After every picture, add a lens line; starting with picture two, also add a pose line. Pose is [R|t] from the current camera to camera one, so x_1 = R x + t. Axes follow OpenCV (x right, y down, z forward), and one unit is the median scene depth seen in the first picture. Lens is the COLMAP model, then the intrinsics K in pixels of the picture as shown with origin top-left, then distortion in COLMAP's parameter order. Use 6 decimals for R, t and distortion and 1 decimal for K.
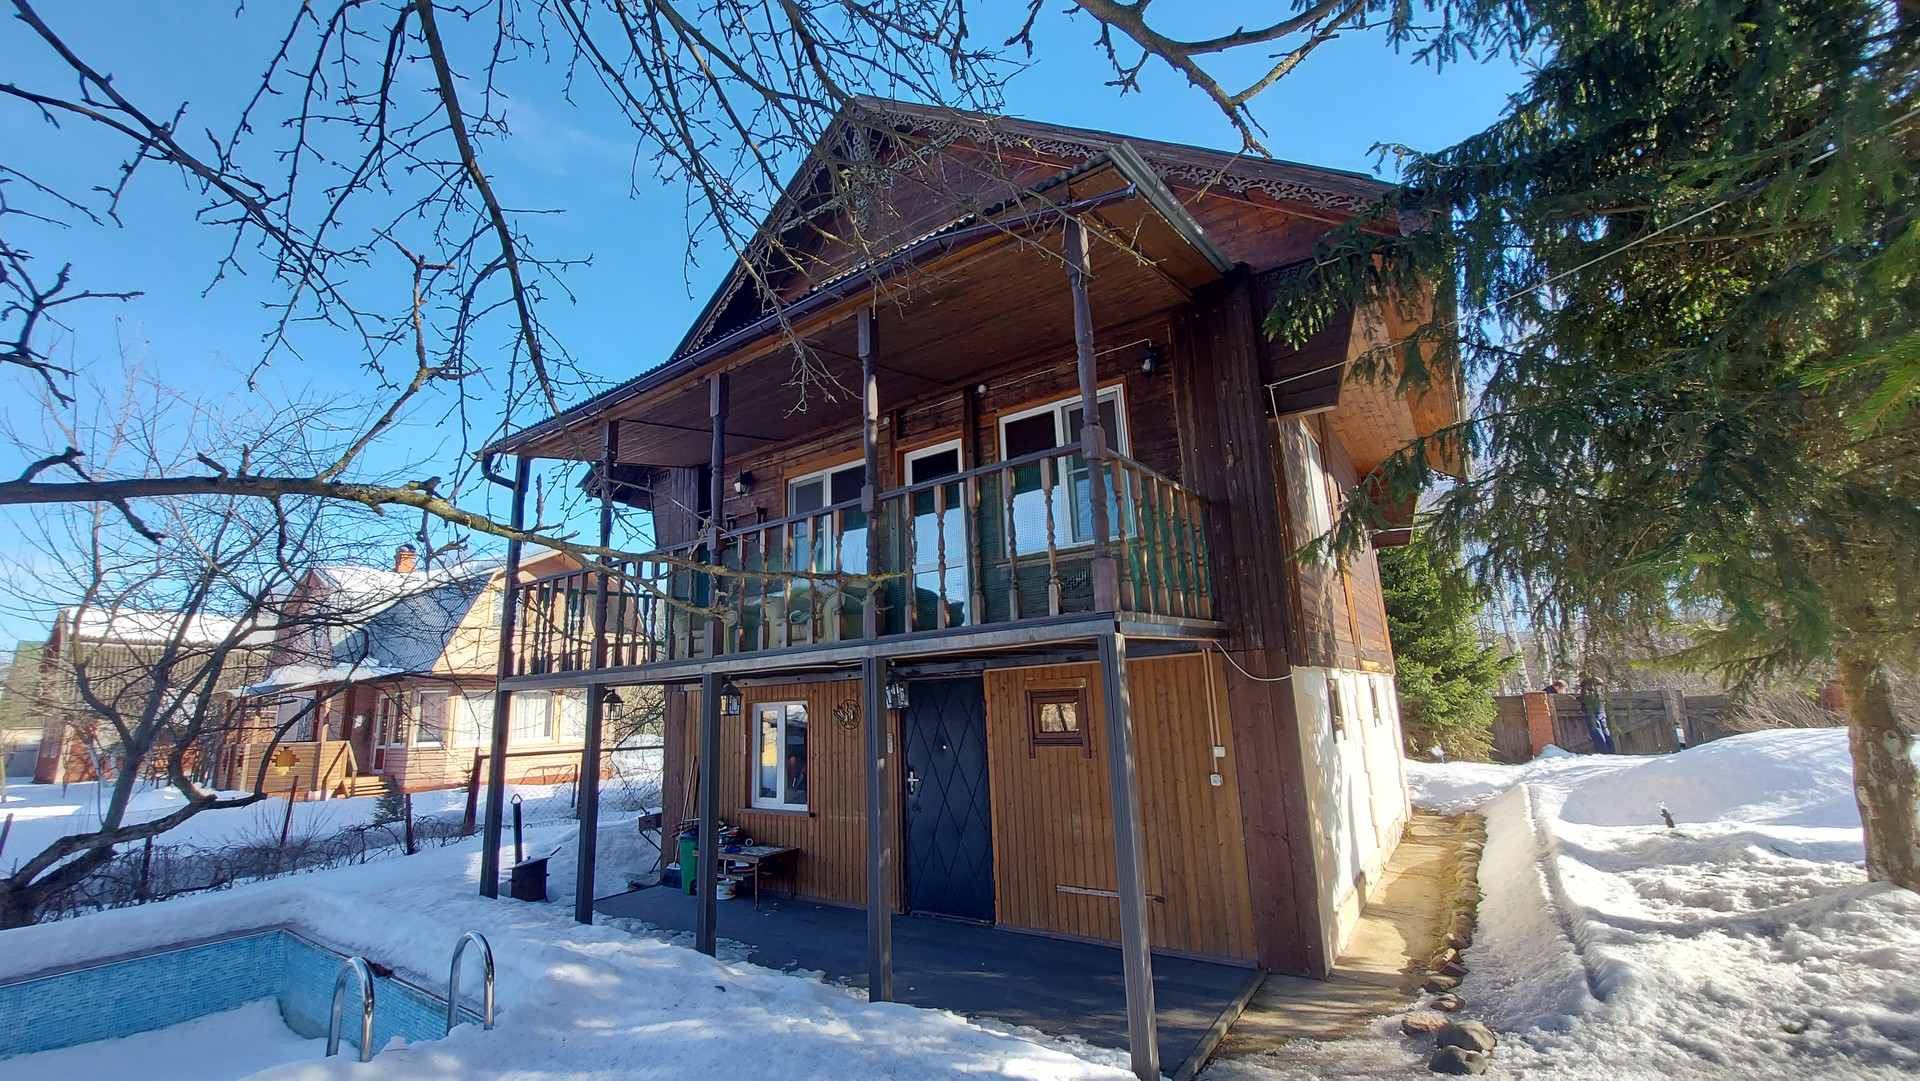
lens RADIAL K [[760.9, 0, 943.4], [0, 760.9, 544.1], [0, 0, 1]] dist [-0.007609, 0.000146]
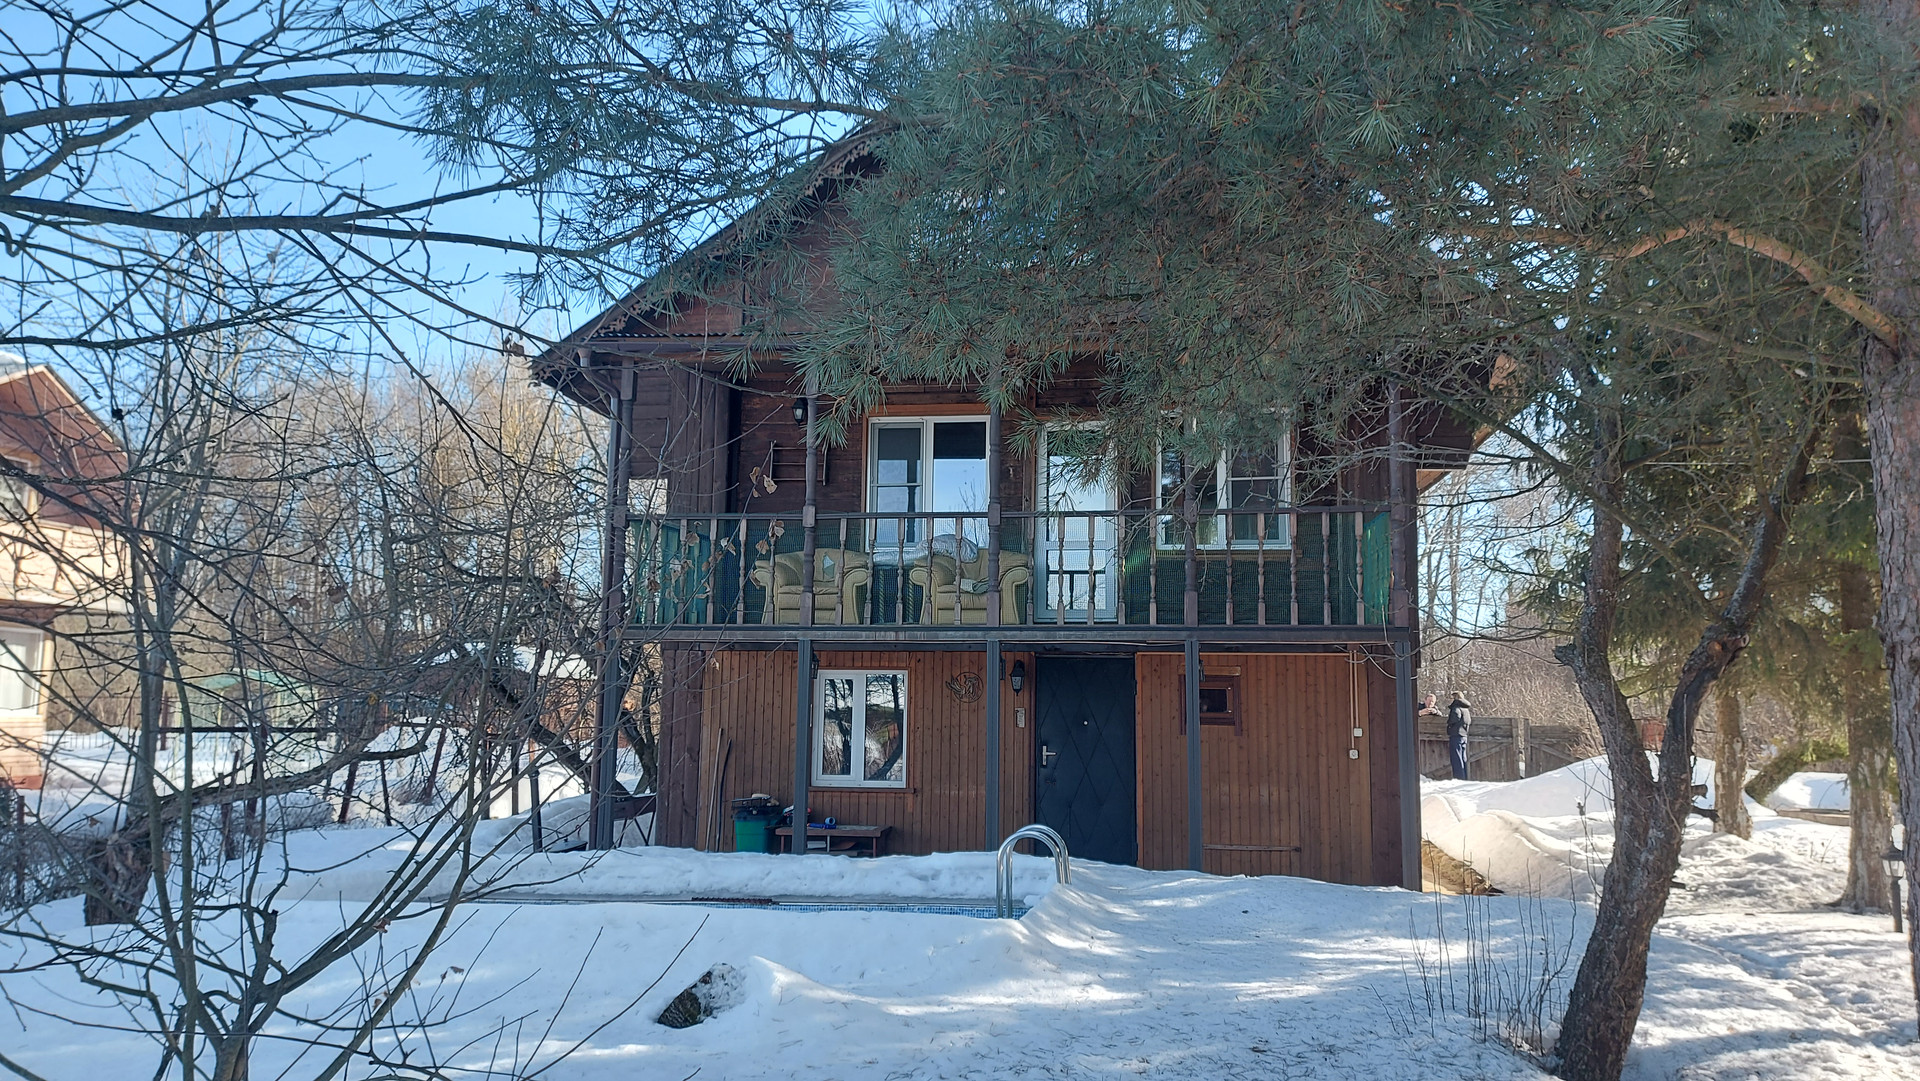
lens RADIAL K [[1367.1, 0, 968.8], [0, 1367.1, 526.1], [0, 0, 1]] dist [0.068339, -0.070278]
pose [[0.900113, 0.106867, 0.422347, -1.084271], [-0.137709, 0.989534, 0.043105, -0.065432], [-0.413320, -0.096960, 0.905409, -0.679302]]
